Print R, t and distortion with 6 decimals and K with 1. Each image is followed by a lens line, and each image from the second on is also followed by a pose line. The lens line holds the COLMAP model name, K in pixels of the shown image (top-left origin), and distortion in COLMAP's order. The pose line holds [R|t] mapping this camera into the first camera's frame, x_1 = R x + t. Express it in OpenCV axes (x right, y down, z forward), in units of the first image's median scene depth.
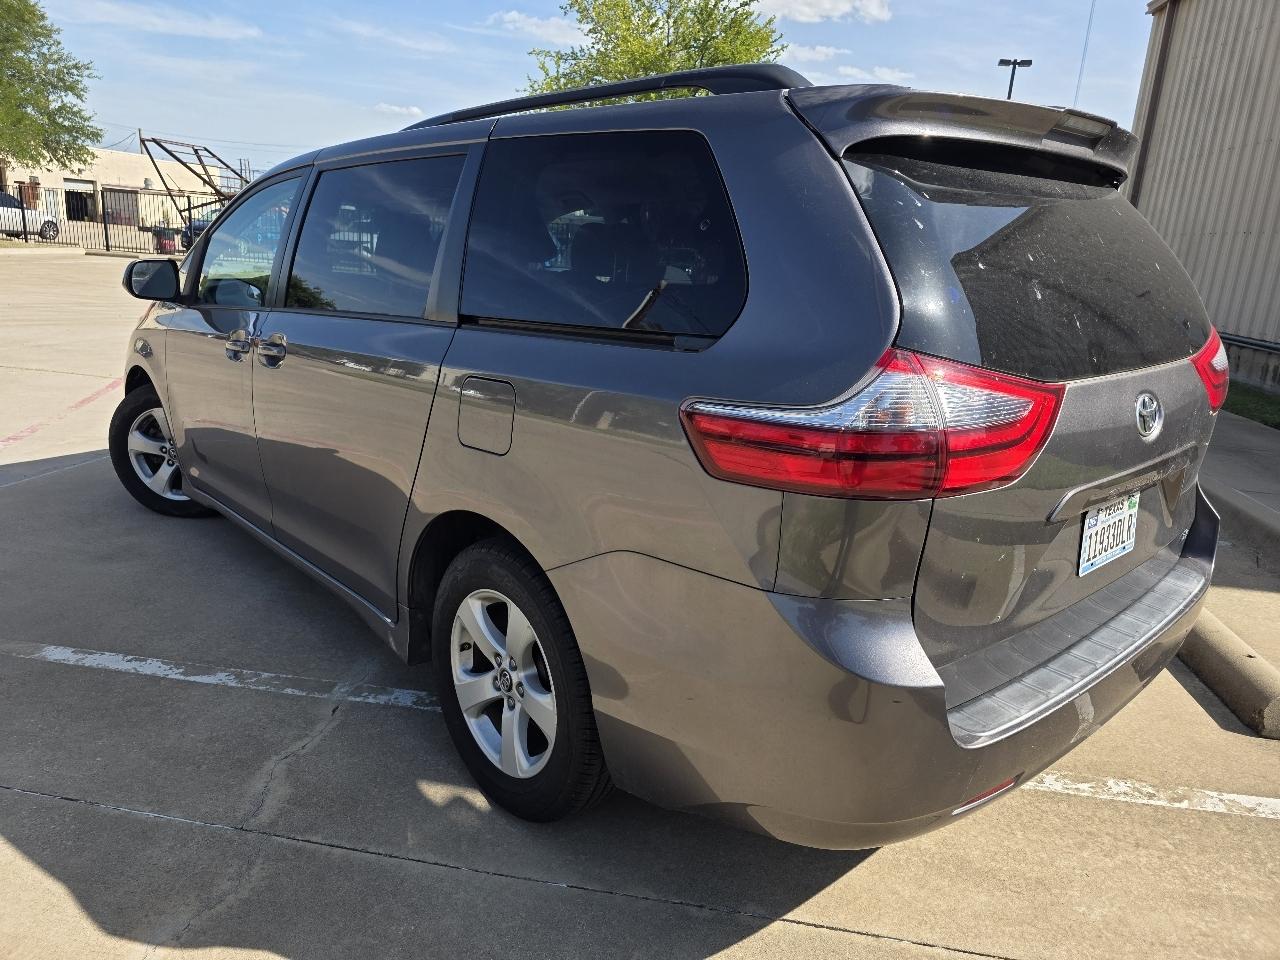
lens RADIAL K [[873.7, 0, 636.4], [0, 873.7, 471.0], [0, 0, 1]] dist [0.049480, -0.046727]
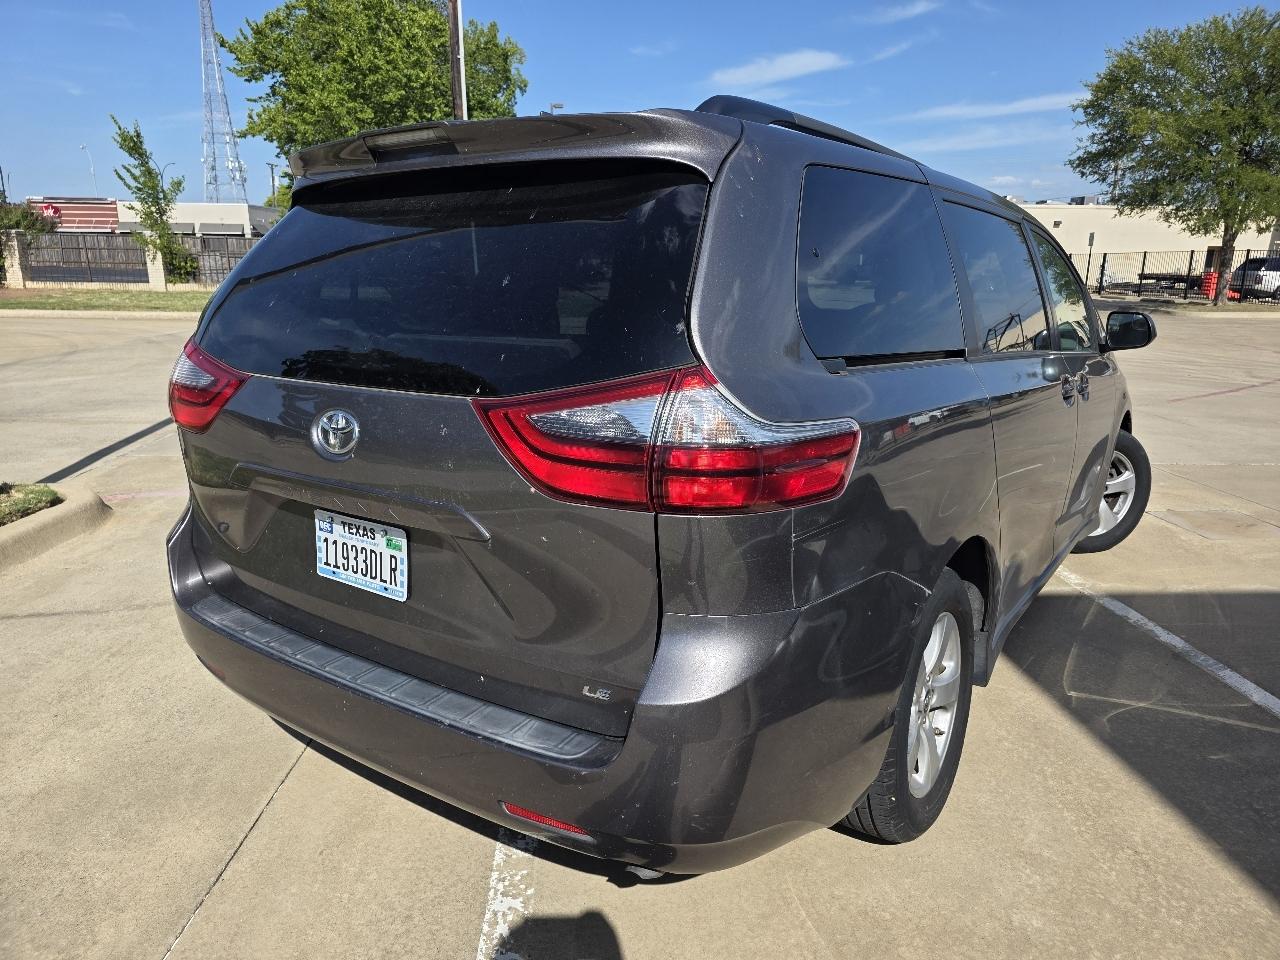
lens RADIAL K [[875.0, 0, 640.0], [0, 875.0, 480.0], [0, 0, 1]] dist [0.048132, -0.046599]
pose [[0.213414, 0.183519, -0.959570, 1.328615], [-0.245544, 0.960746, 0.129134, -0.183897], [0.945602, 0.208057, 0.250099, 0.911367]]
